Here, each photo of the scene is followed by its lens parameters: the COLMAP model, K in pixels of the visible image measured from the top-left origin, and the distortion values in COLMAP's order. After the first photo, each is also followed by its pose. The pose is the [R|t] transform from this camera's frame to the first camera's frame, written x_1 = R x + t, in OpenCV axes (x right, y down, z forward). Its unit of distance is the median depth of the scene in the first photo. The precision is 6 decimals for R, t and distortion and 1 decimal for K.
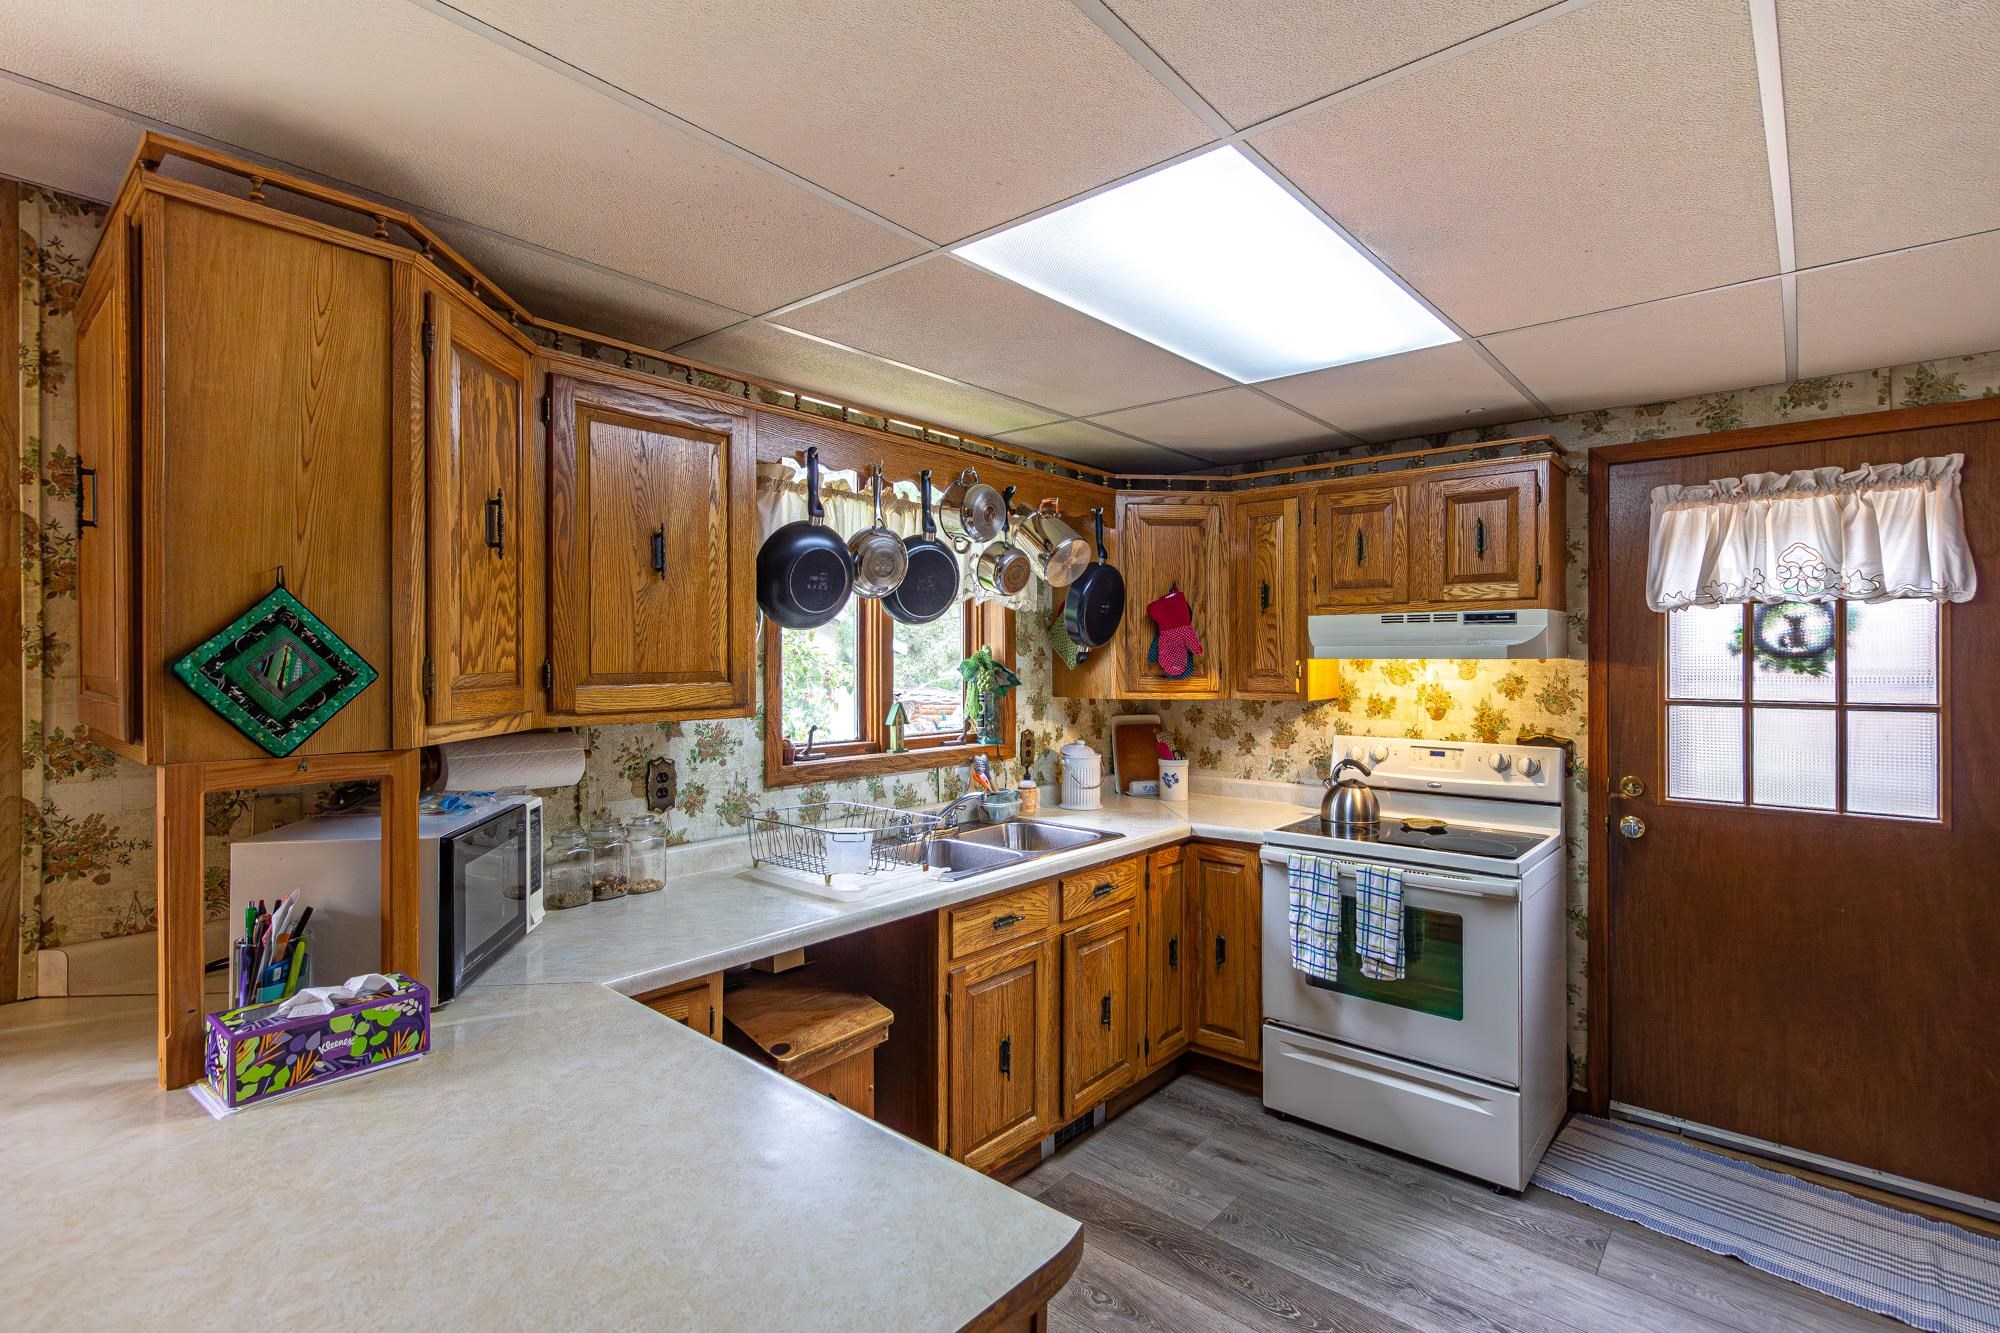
lens RADIAL K [[921.5, 0, 1000.0], [0, 921.5, 666.5], [0, 0, 1]] dist [0.000974, 0.000323]
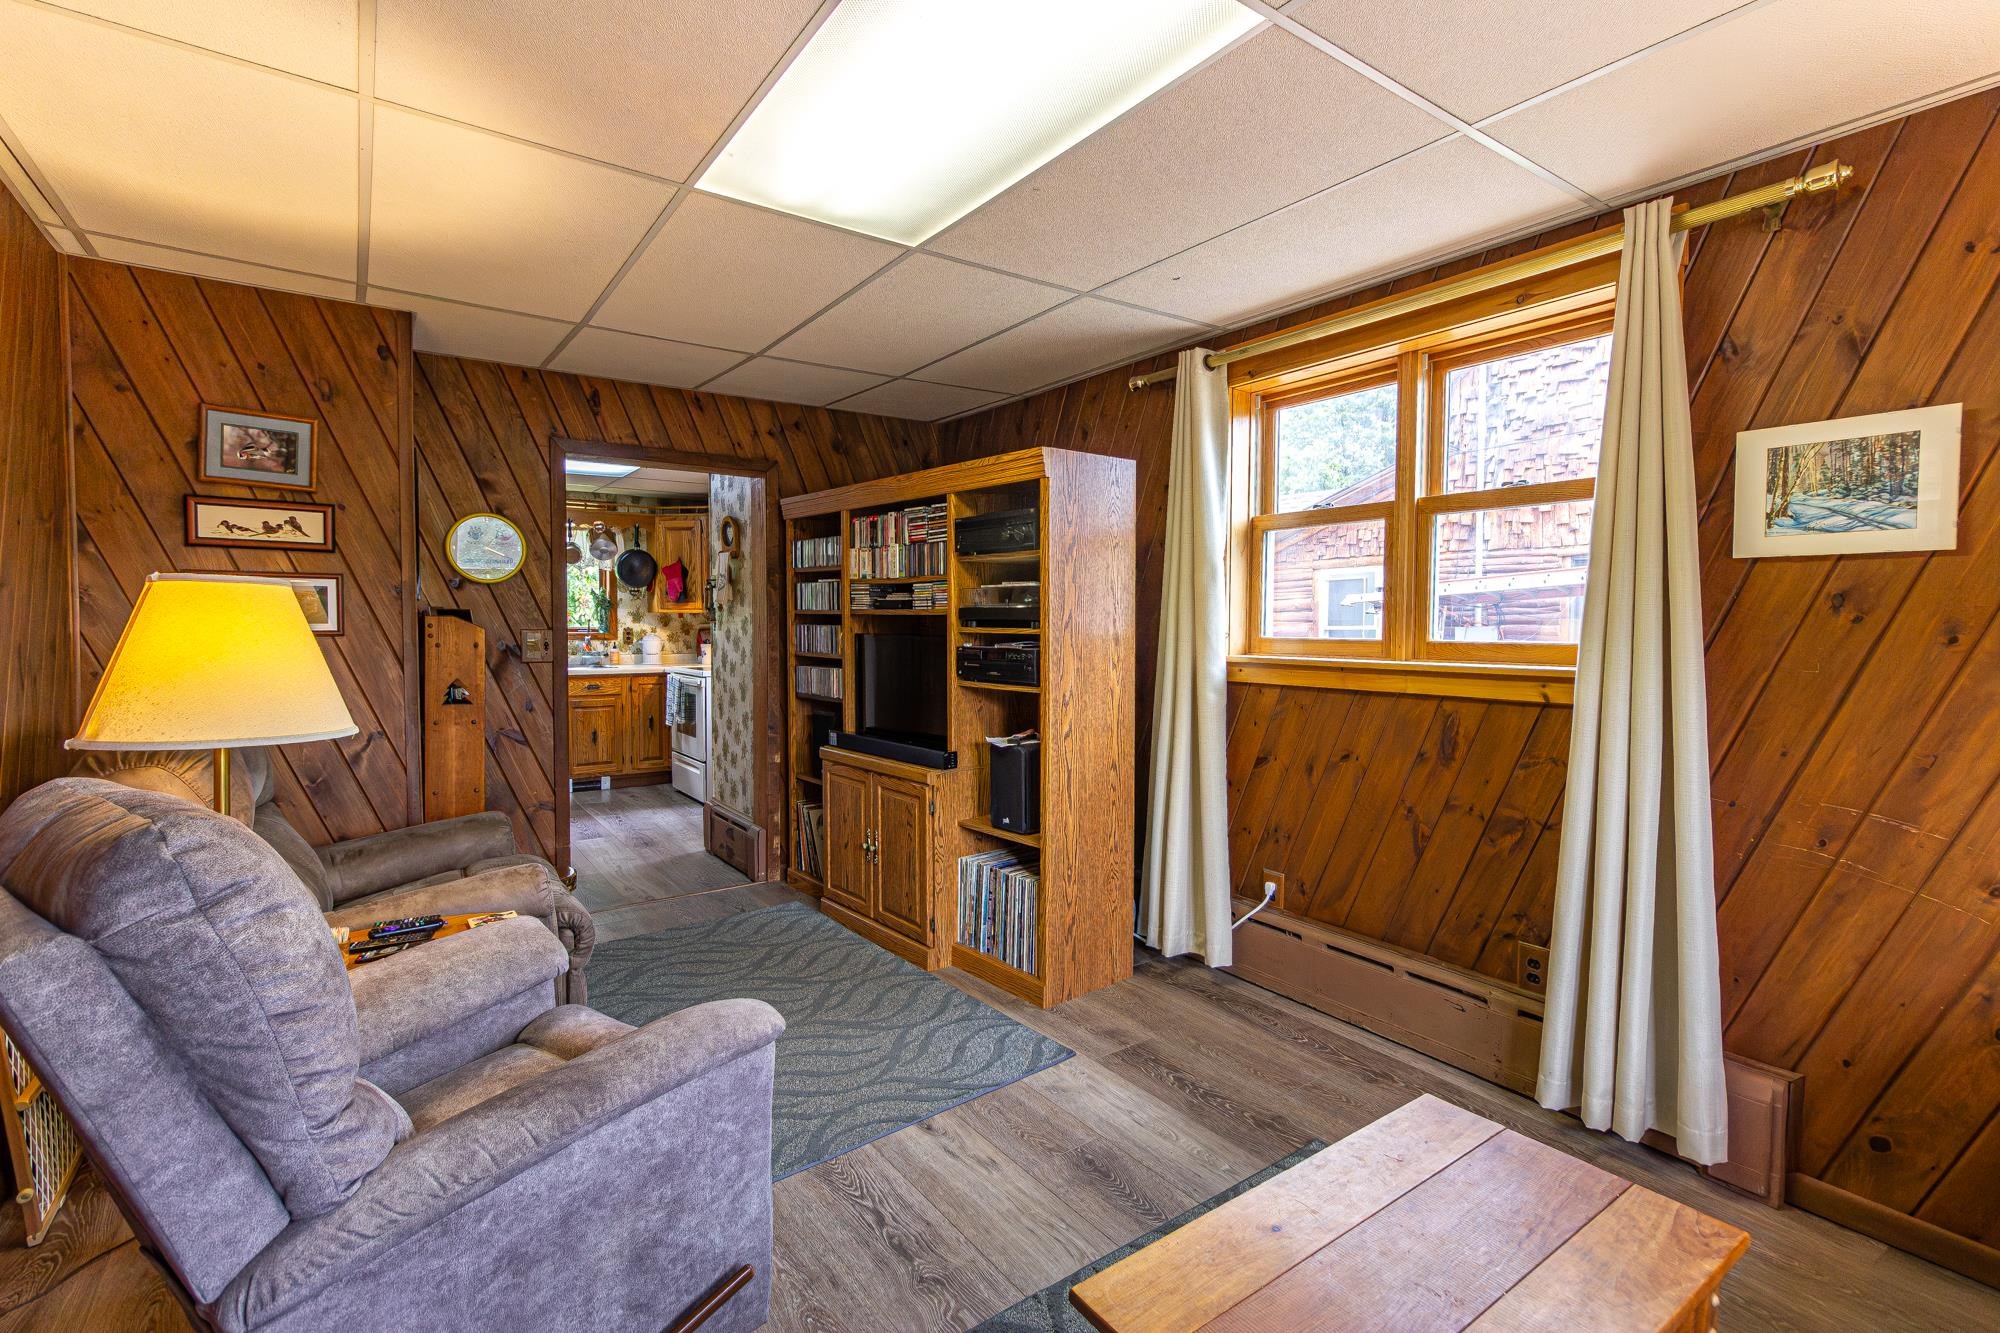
lens RADIAL K [[945.0, 0, 1012.4], [0, 945.0, 625.3], [0, 0, 1]] dist [0.000638, 0.000782]
pose [[0.973849, 0.002401, -0.227184, 1.782979], [-0.002924, 0.999994, -0.001965, 0.084460], [0.227178, 0.002578, 0.973850, -1.181195]]
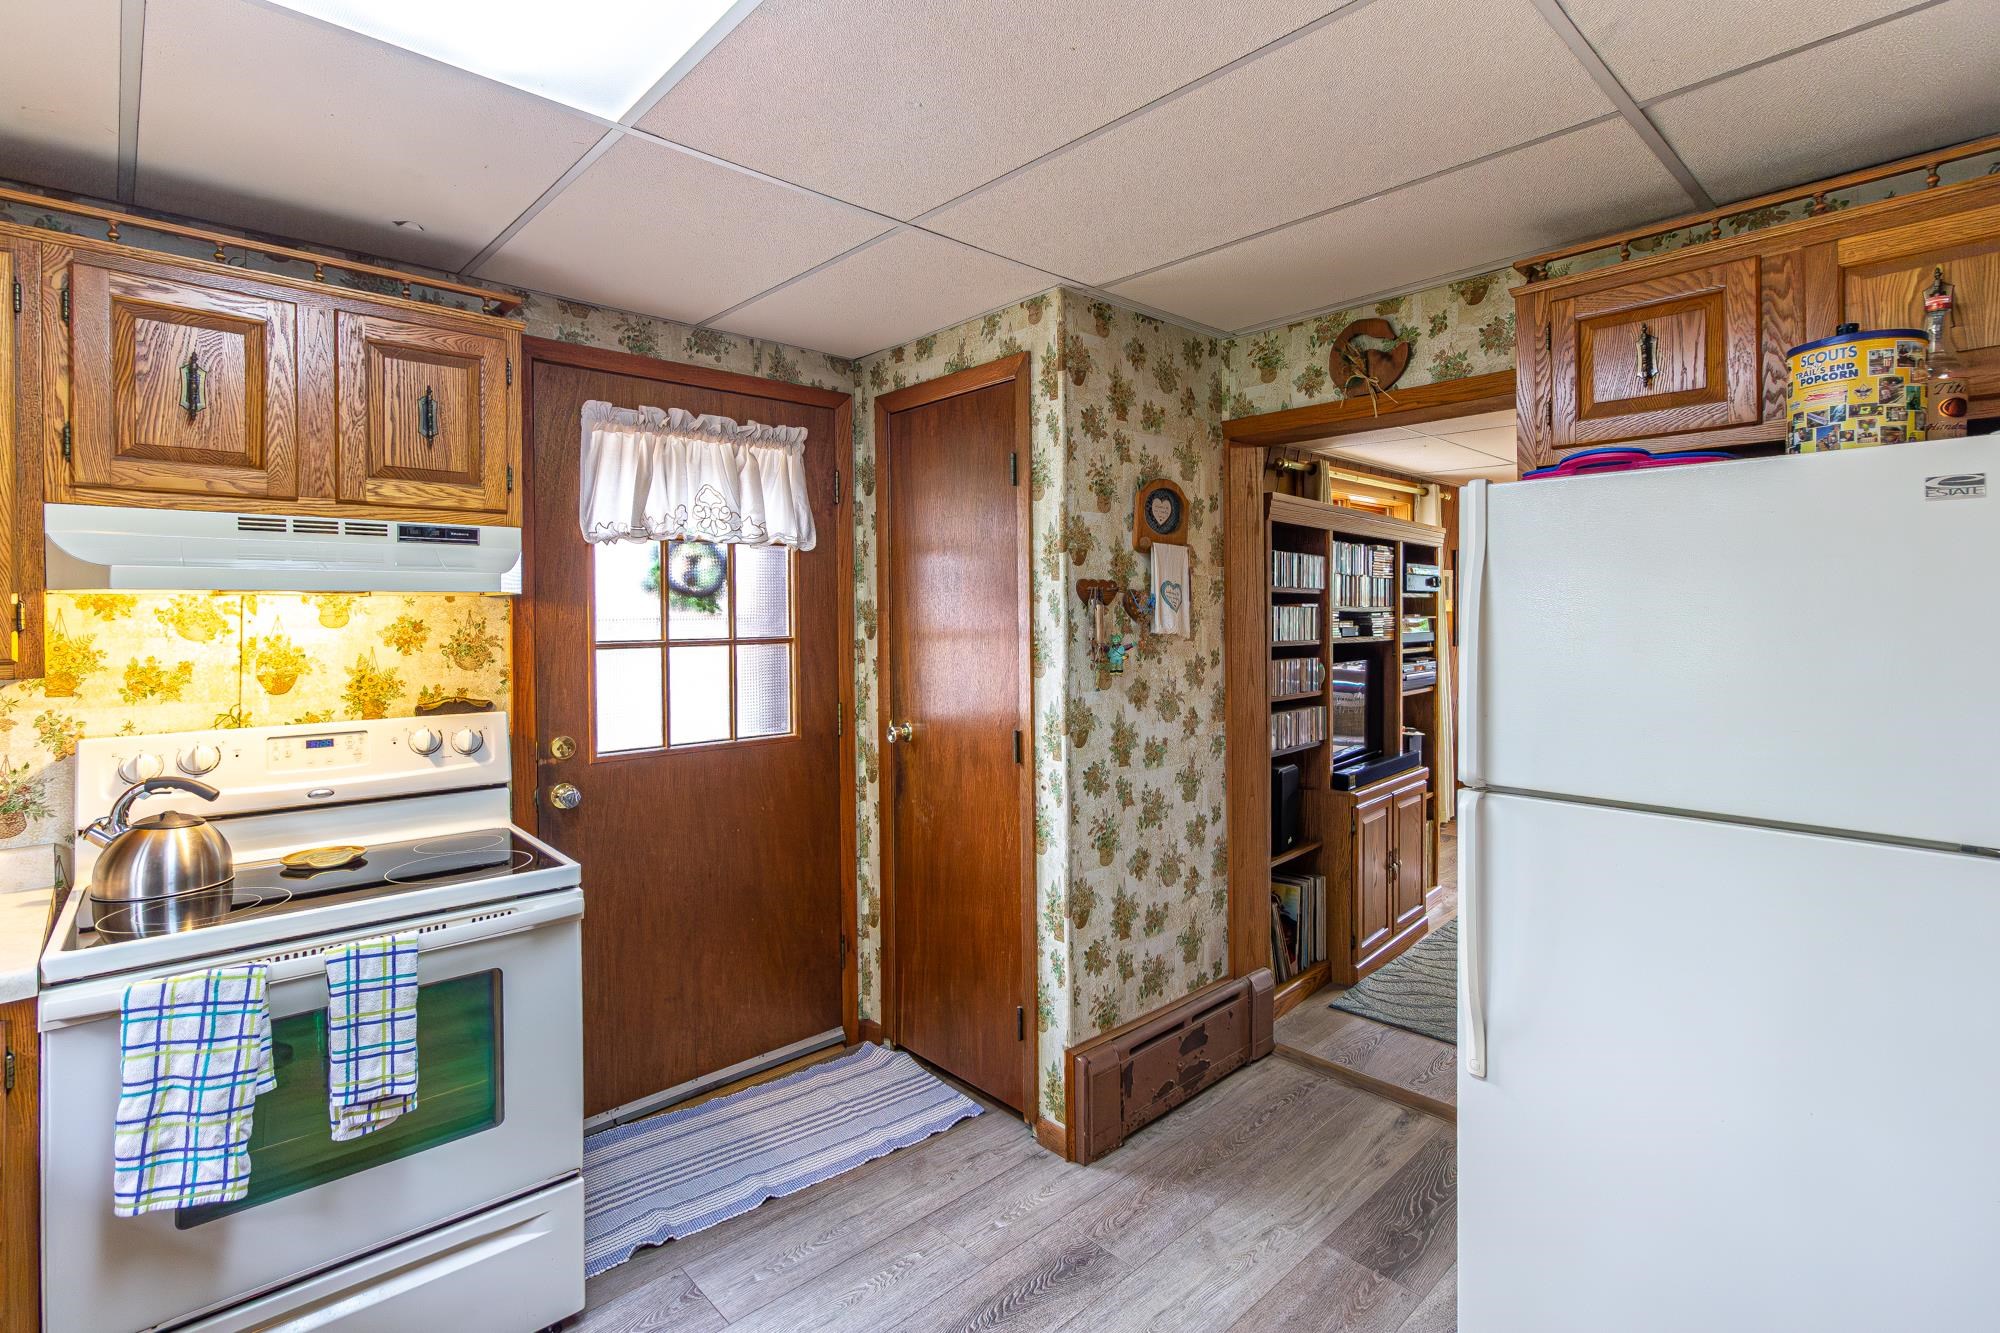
lens RADIAL K [[945.0, 0, 1012.4], [0, 945.0, 625.3], [0, 0, 1]] dist [0.000638, 0.000782]
pose [[0.082256, -0.010029, 0.996561, -0.143591], [0.022280, 0.999718, 0.008222, 0.019648], [-0.996362, 0.021527, 0.082456, 0.507615]]
